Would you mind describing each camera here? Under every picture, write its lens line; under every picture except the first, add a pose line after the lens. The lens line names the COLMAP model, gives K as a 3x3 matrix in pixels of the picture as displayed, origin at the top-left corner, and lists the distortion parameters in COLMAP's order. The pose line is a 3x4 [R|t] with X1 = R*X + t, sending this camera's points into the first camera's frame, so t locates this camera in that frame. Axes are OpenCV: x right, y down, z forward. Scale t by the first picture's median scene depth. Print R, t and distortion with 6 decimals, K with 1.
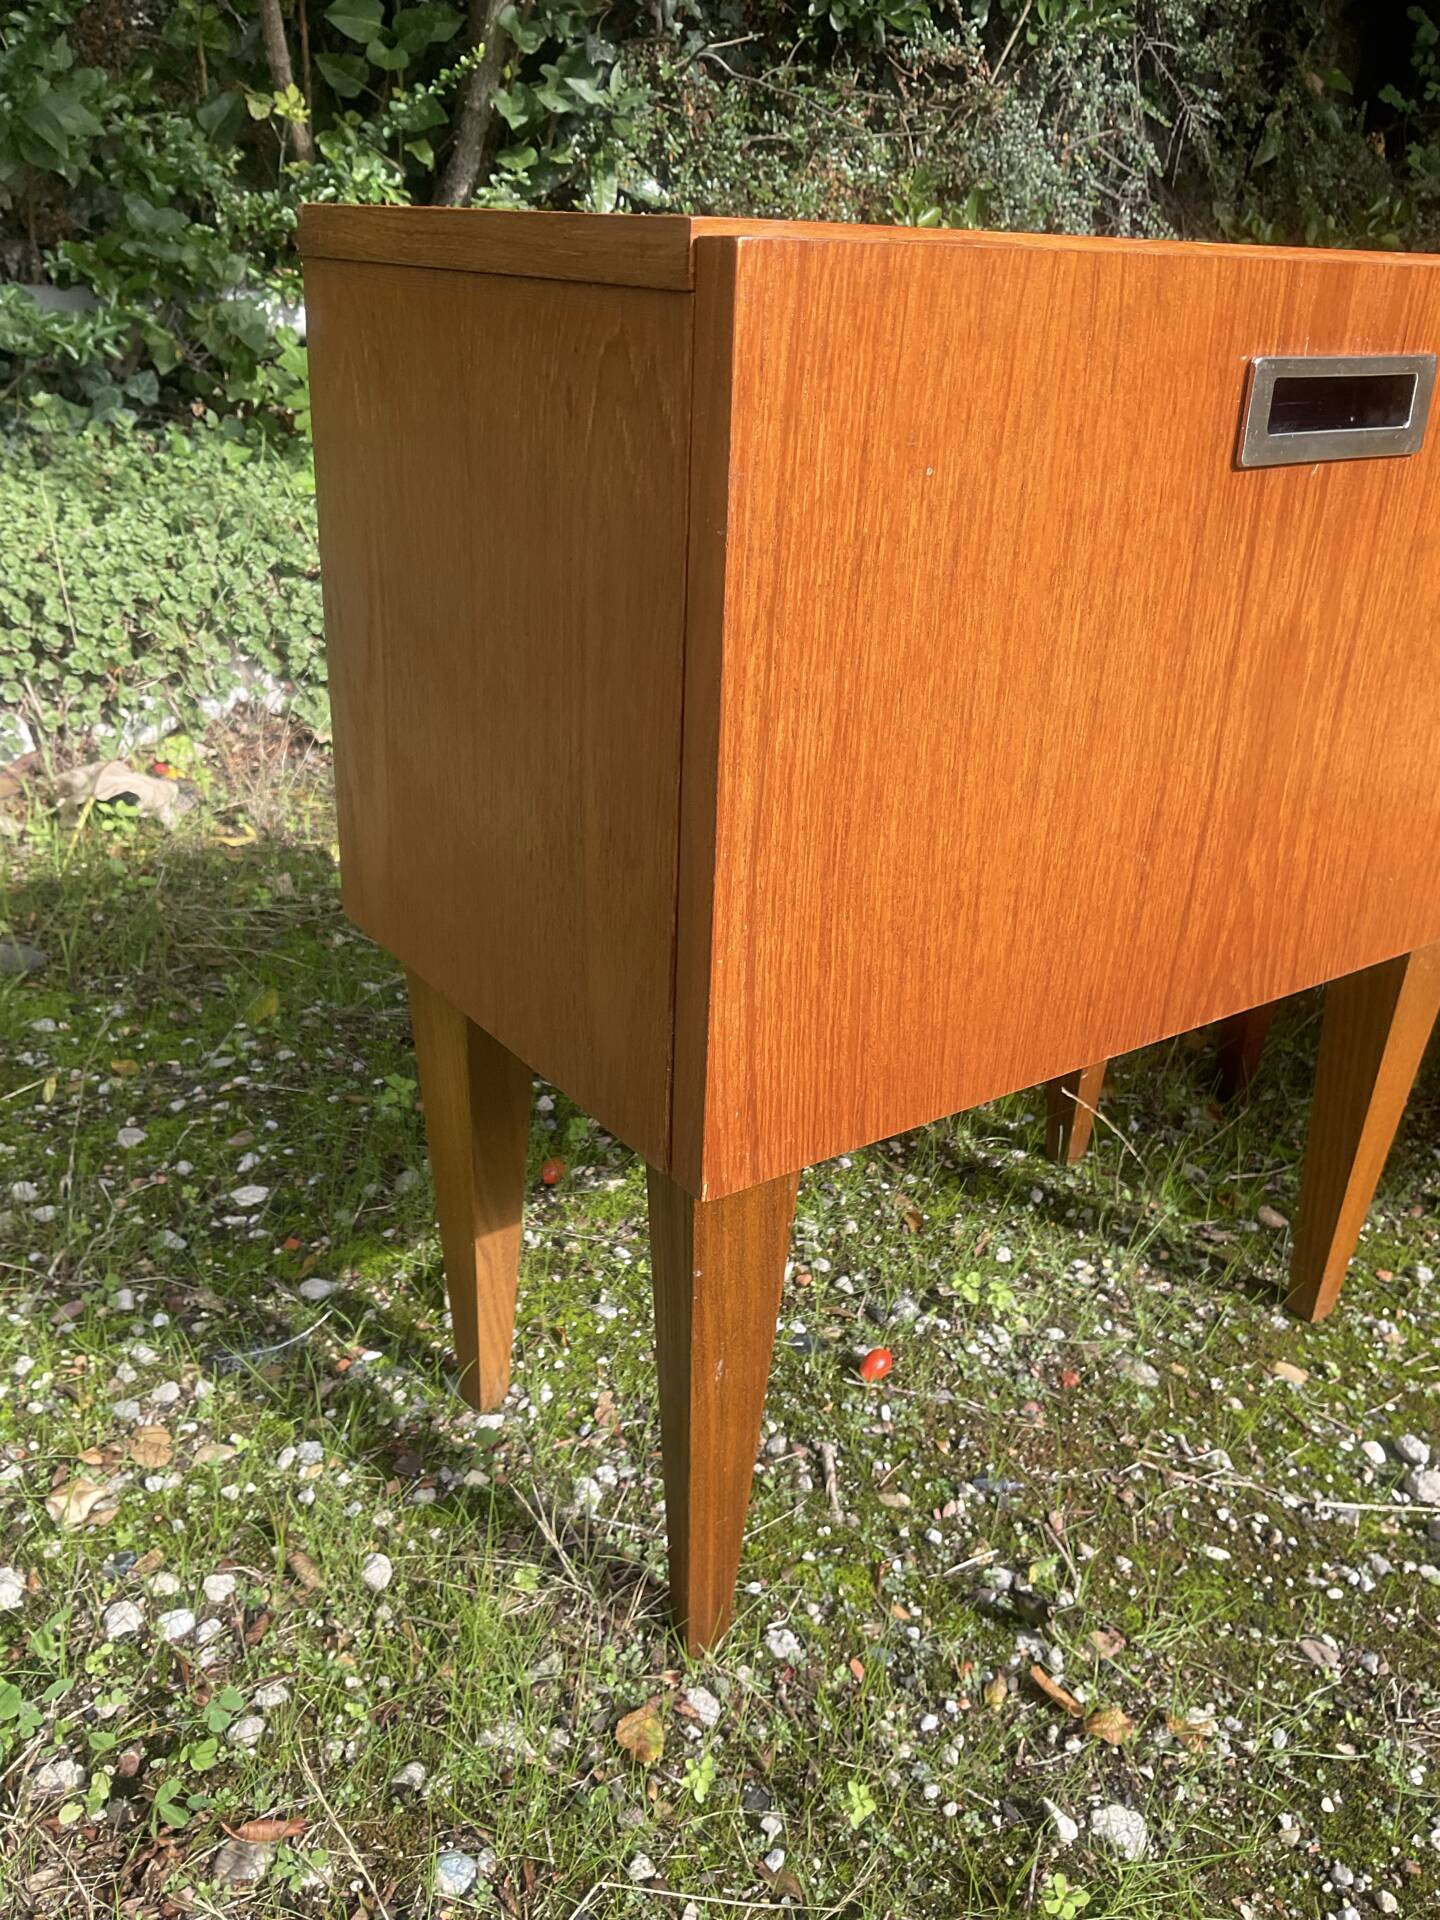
lens RADIAL K [[1625.4, 0, 720.0], [0, 1625.4, 960.0], [0, 0, 1]] dist [-0.005546, -0.010402]
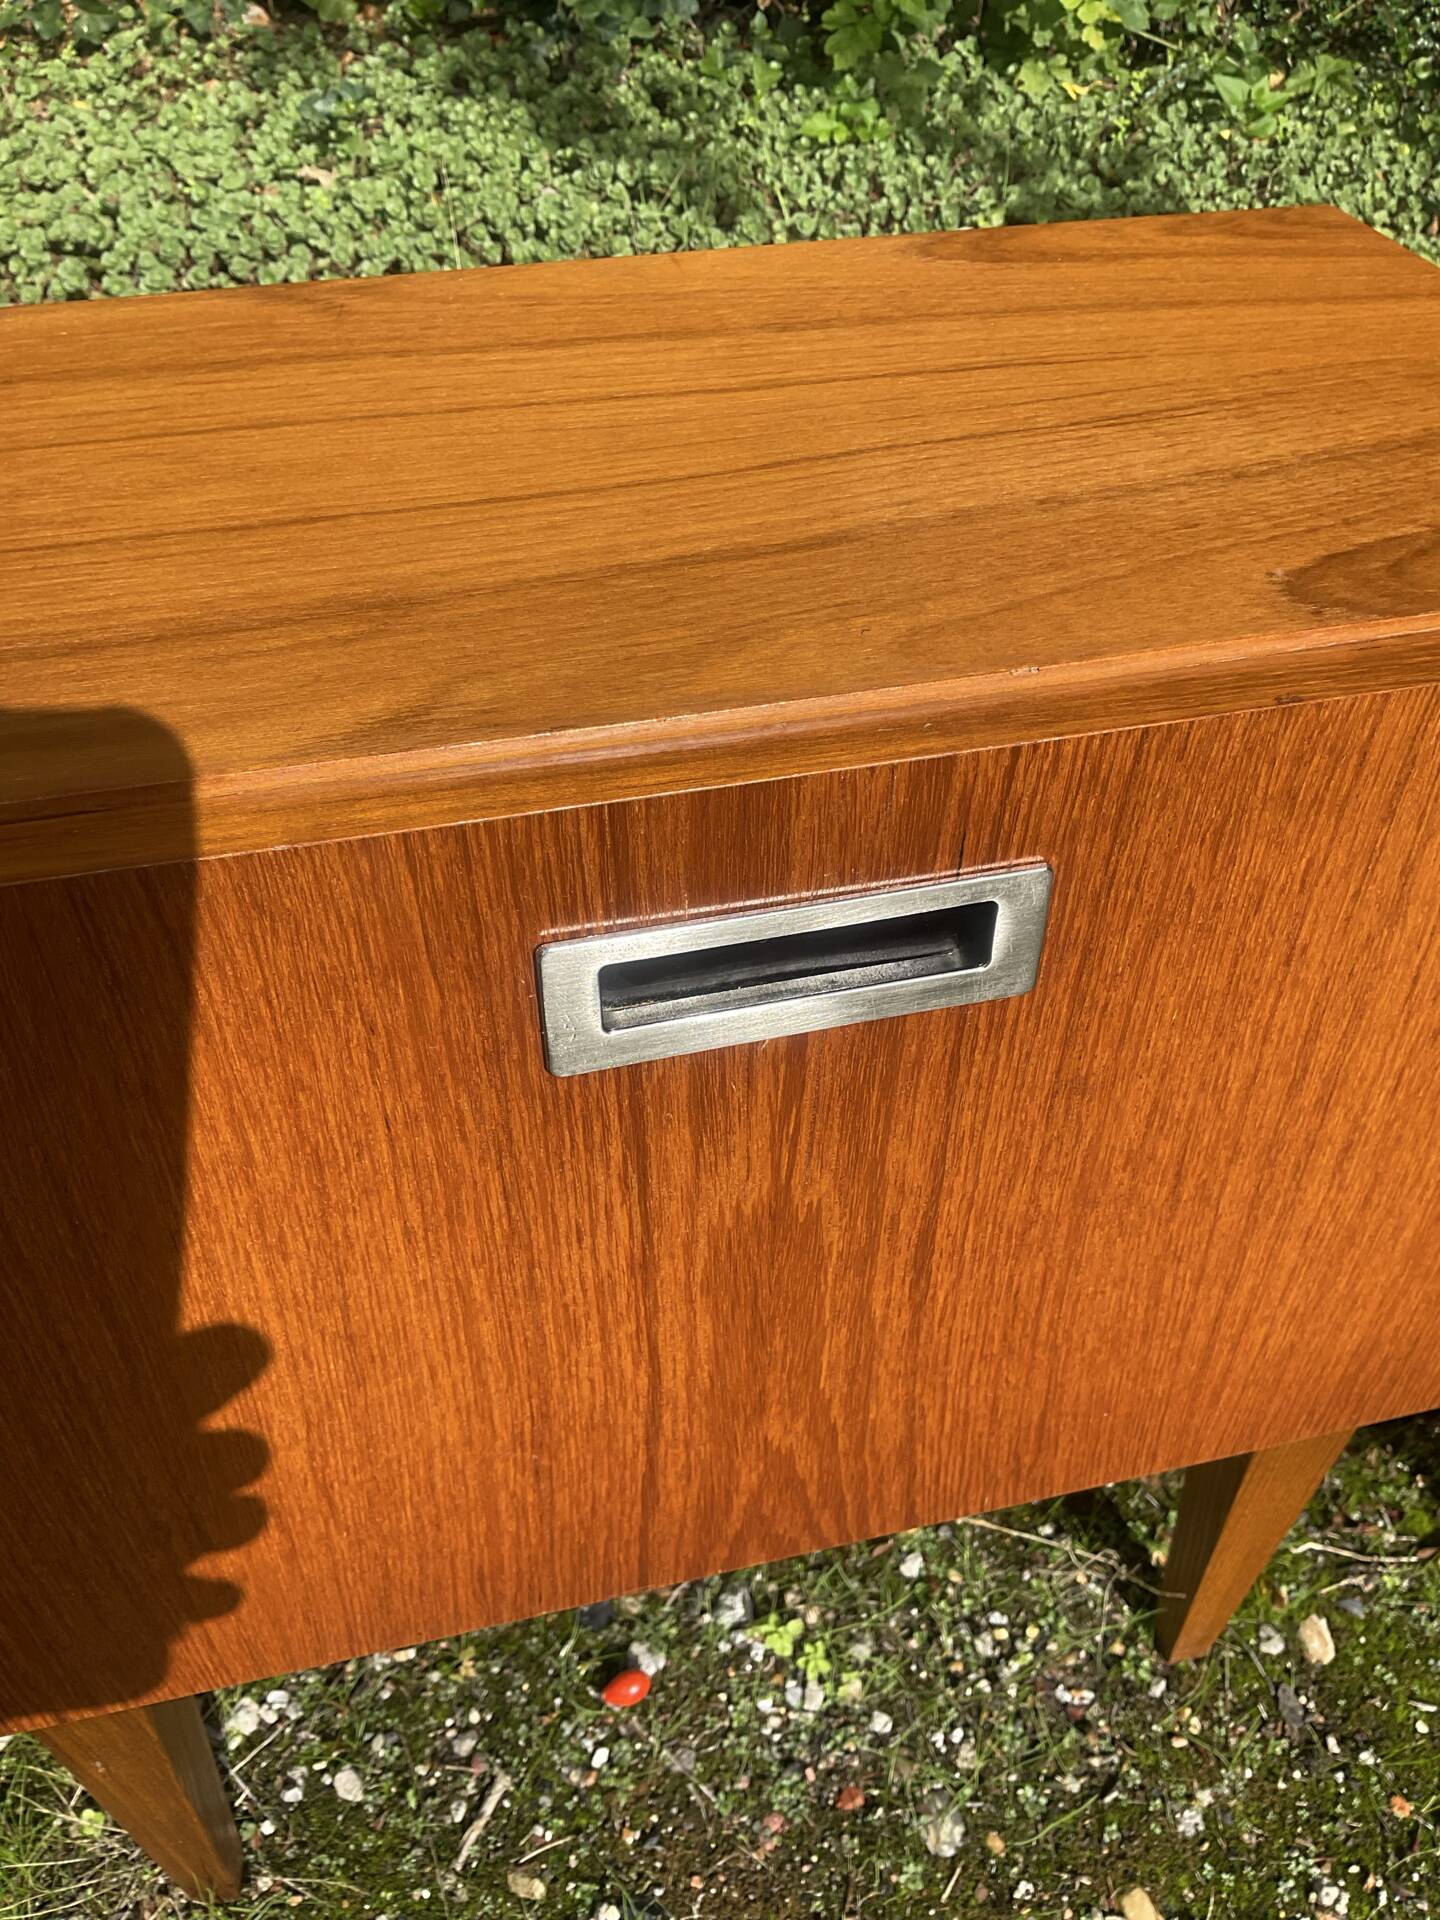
lens RADIAL K [[1601.5, 0, 720.0], [0, 1601.5, 960.0], [0, 0, 1]] dist [0.091391, -0.182475]
pose [[0.927790, 0.213178, -0.306205, 0.447596], [-0.119791, 0.947446, 0.296642, -0.429593], [0.353350, -0.238540, 0.904567, 0.390479]]
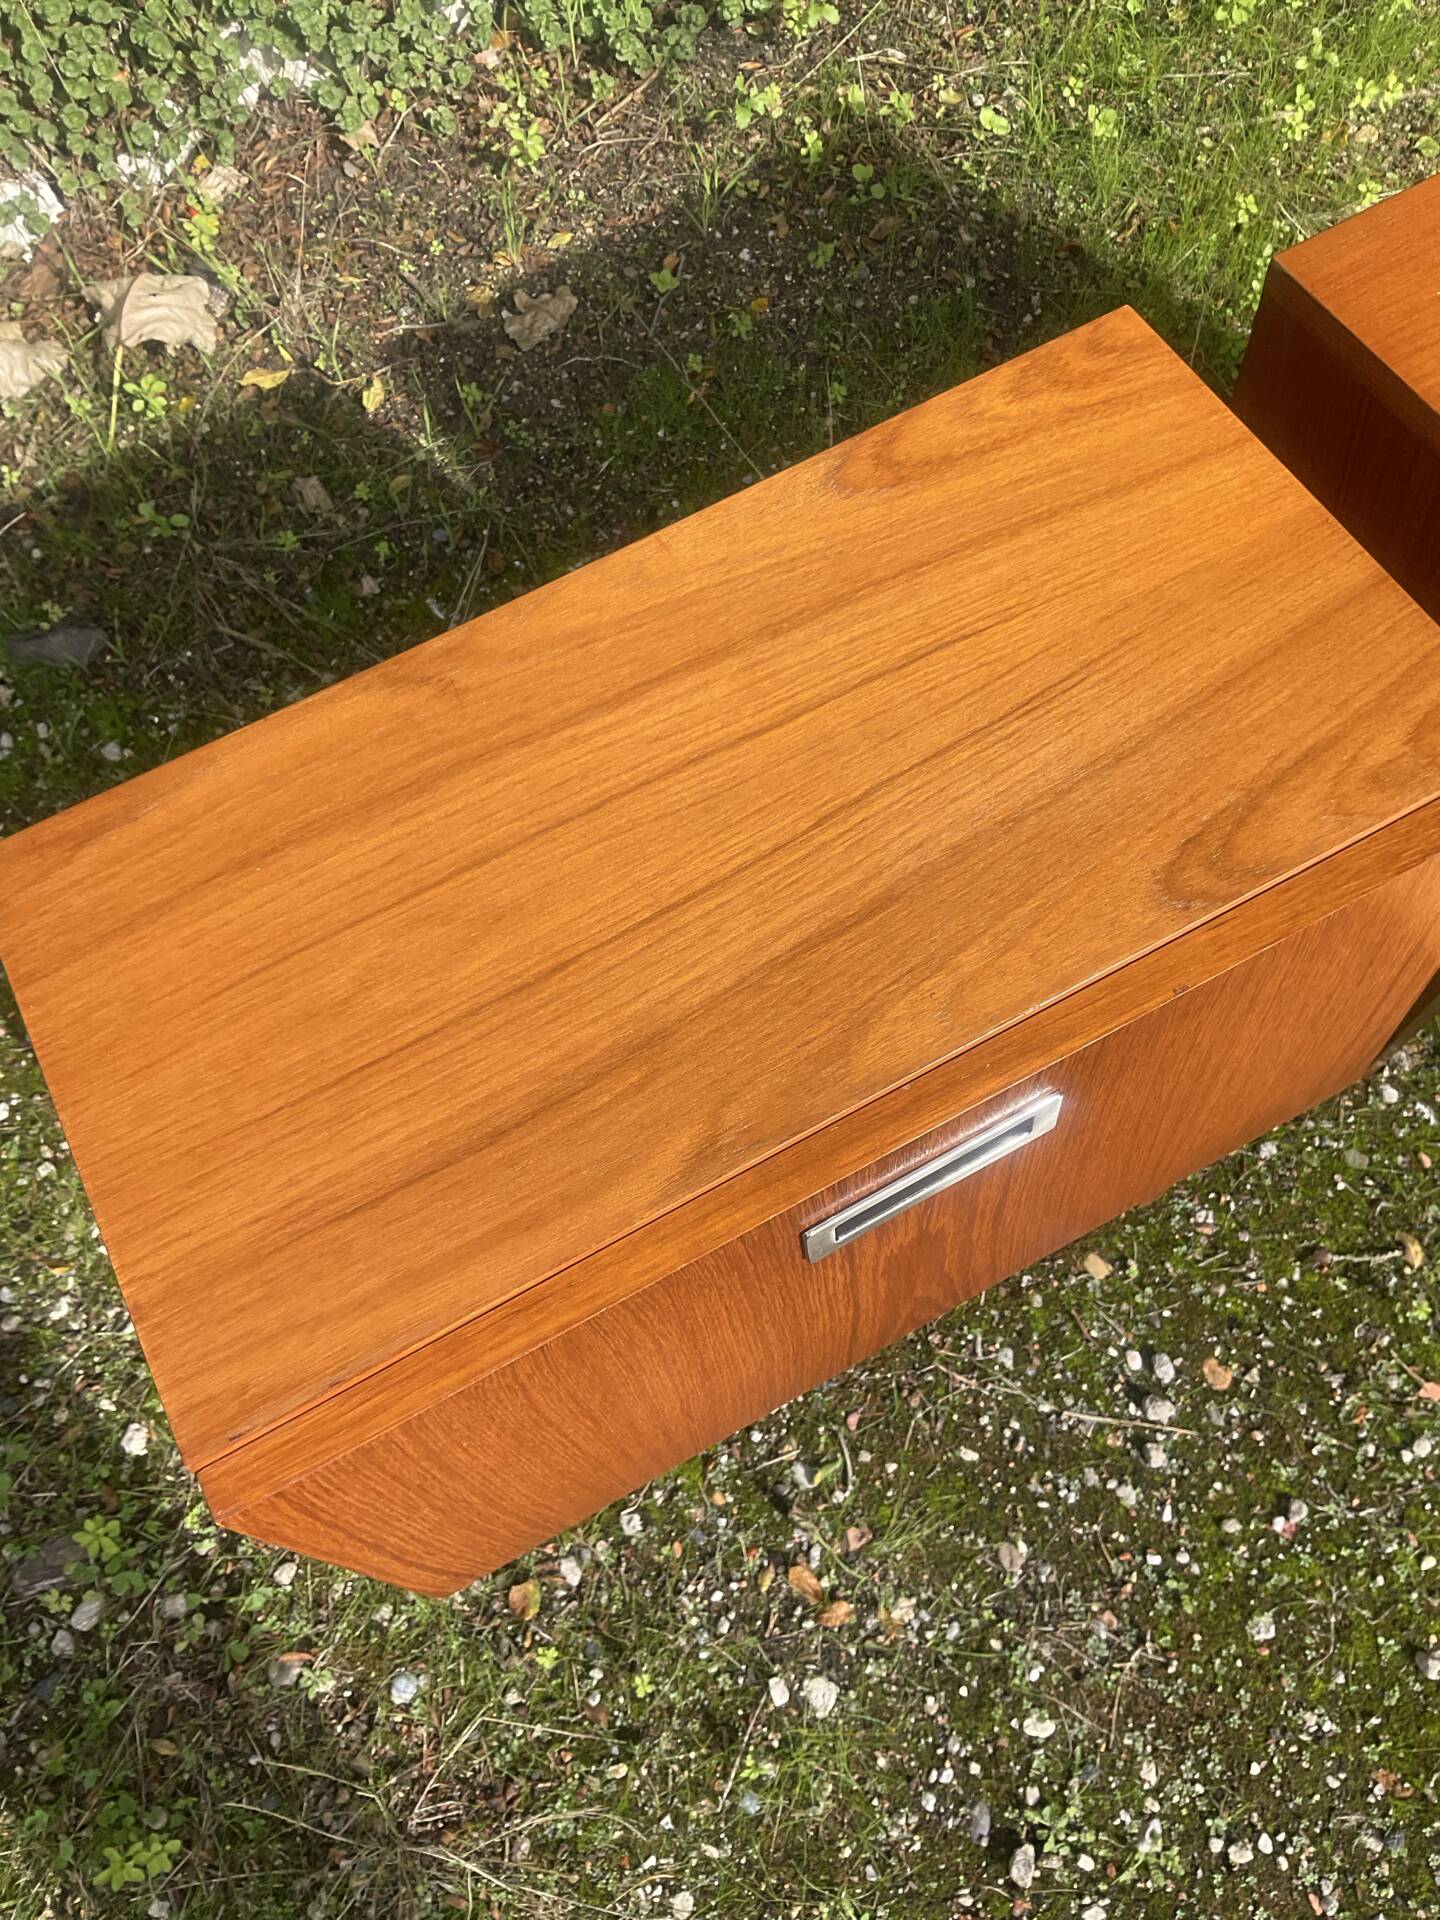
lens RADIAL K [[1601.5, 0, 720.0], [0, 1601.5, 960.0], [0, 0, 1]] dist [0.091391, -0.182475]
pose [[0.982737, 0.065006, -0.173213, 0.350909], [0.061567, 0.767971, 0.637518, -0.936283], [0.174465, -0.637177, 0.750712, 0.244309]]
